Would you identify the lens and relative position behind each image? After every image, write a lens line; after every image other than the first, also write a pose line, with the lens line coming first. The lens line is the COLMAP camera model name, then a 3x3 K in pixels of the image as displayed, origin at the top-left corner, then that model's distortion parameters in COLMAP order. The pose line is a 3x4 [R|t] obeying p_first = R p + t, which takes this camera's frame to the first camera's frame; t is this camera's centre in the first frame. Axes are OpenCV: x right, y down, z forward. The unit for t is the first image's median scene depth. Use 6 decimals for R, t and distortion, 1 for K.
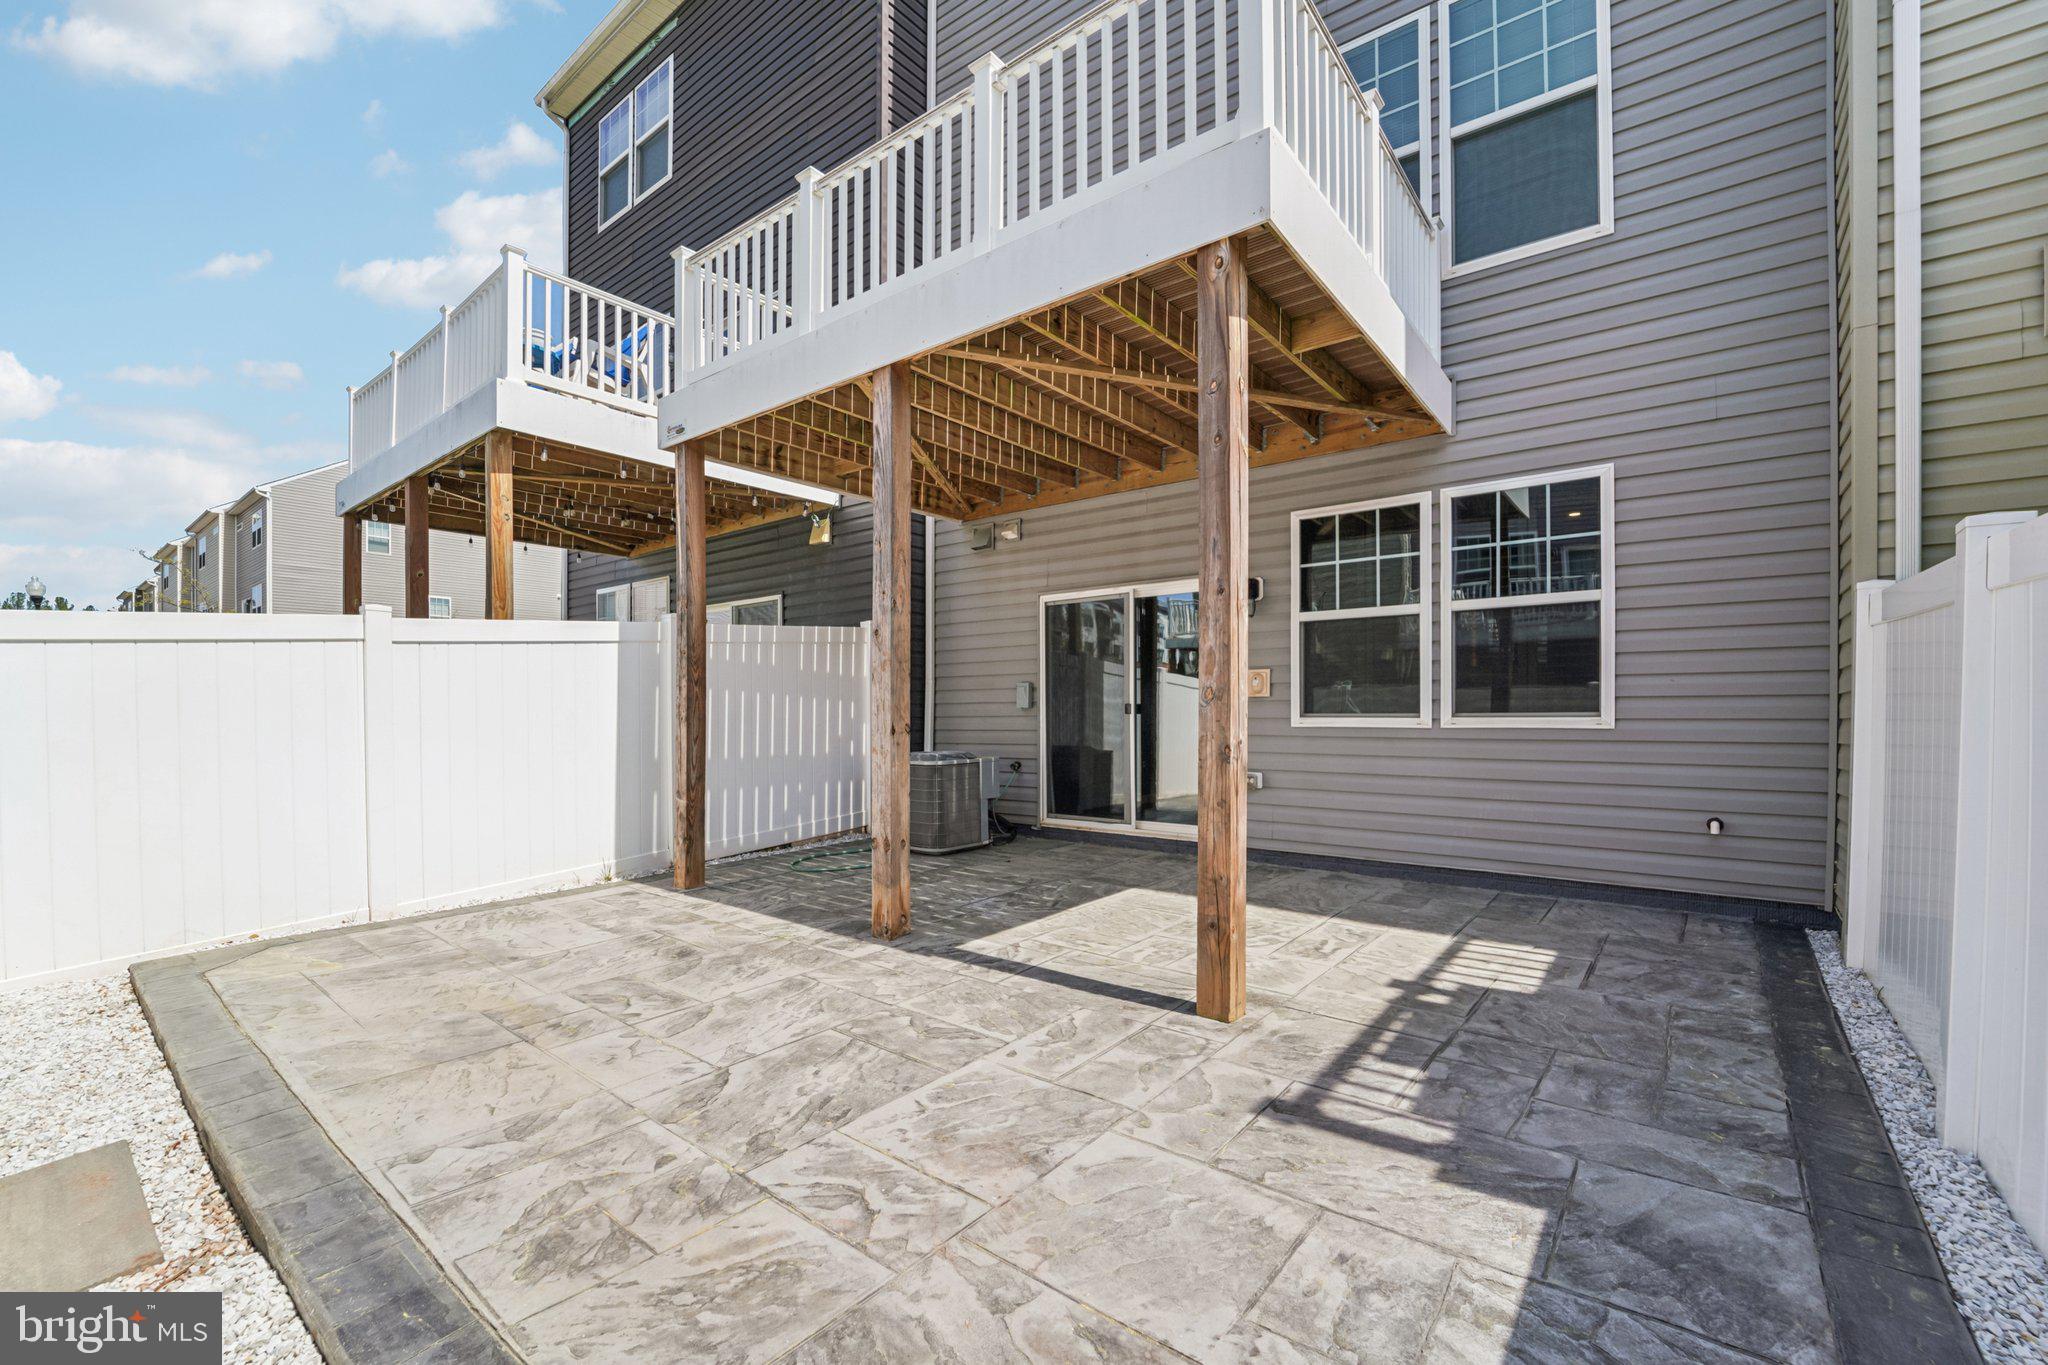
lens RADIAL K [[842.2, 0, 1025.7], [0, 842.2, 693.2], [0, 0, 1]] dist [-0.026203, -0.000374]
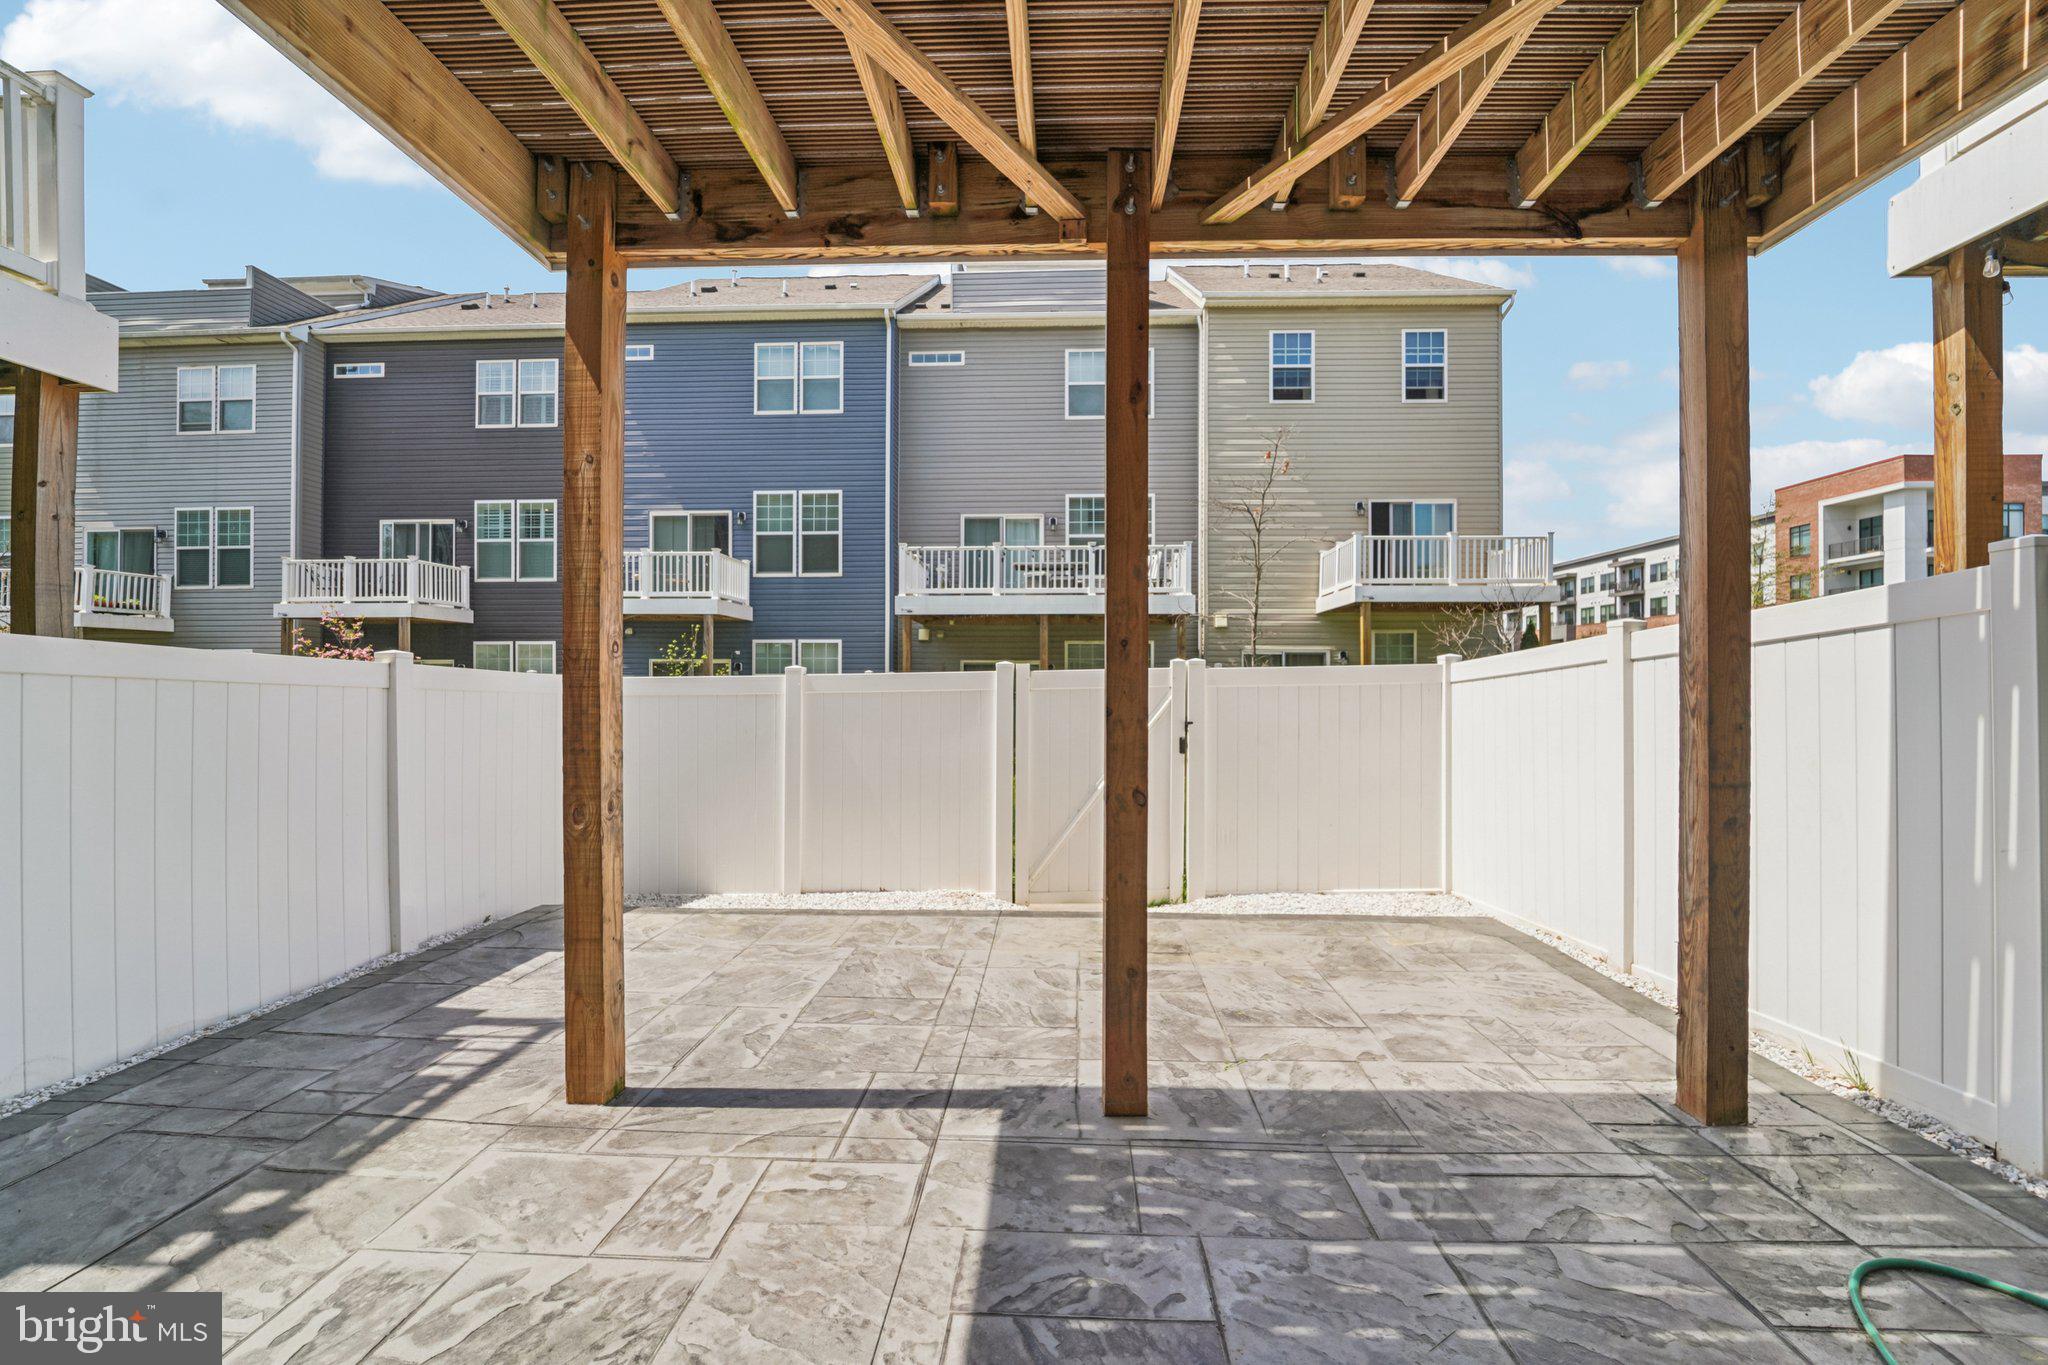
lens RADIAL K [[842.2, 0, 1025.7], [0, 842.2, 693.2], [0, 0, 1]] dist [-0.026203, -0.000374]
pose [[-0.811128, 0.007955, -0.584814, 0.259272], [0.012485, 0.999915, -0.003715, -0.030895], [0.584735, -0.010314, -0.811159, 1.371811]]
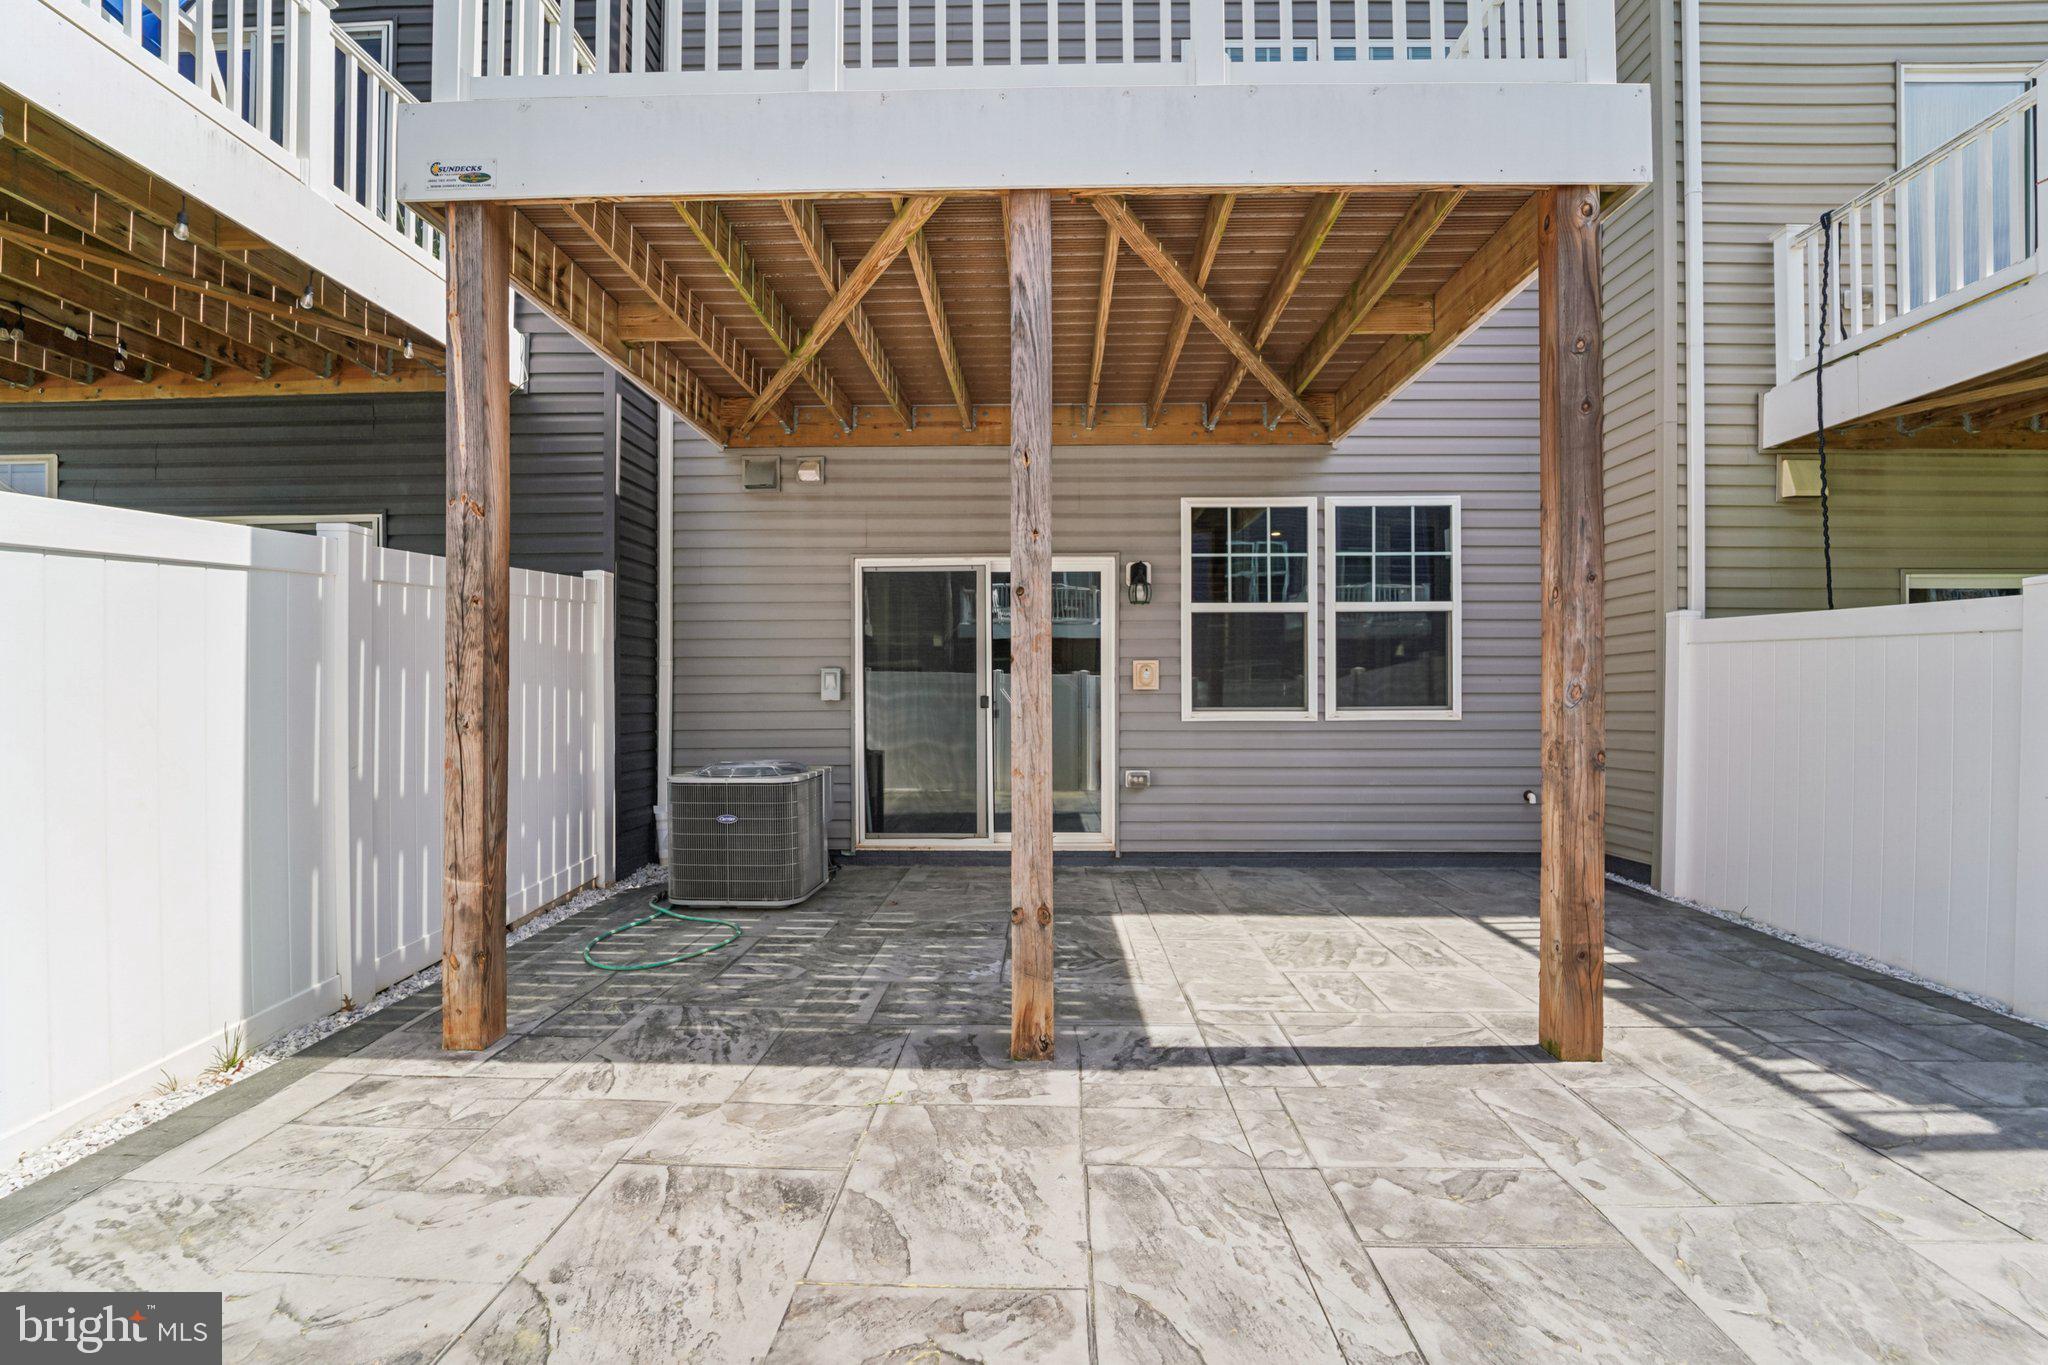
lens RADIAL K [[836.6, 0, 1024.0], [0, 836.6, 682.5], [0, 0, 1]] dist [-0.021906, -0.000053]
pose [[0.798790, 0.011370, 0.601503, -0.520099], [-0.013410, 0.999909, -0.001094, -0.001079], [-0.601461, -0.007193, 0.798870, 0.443476]]
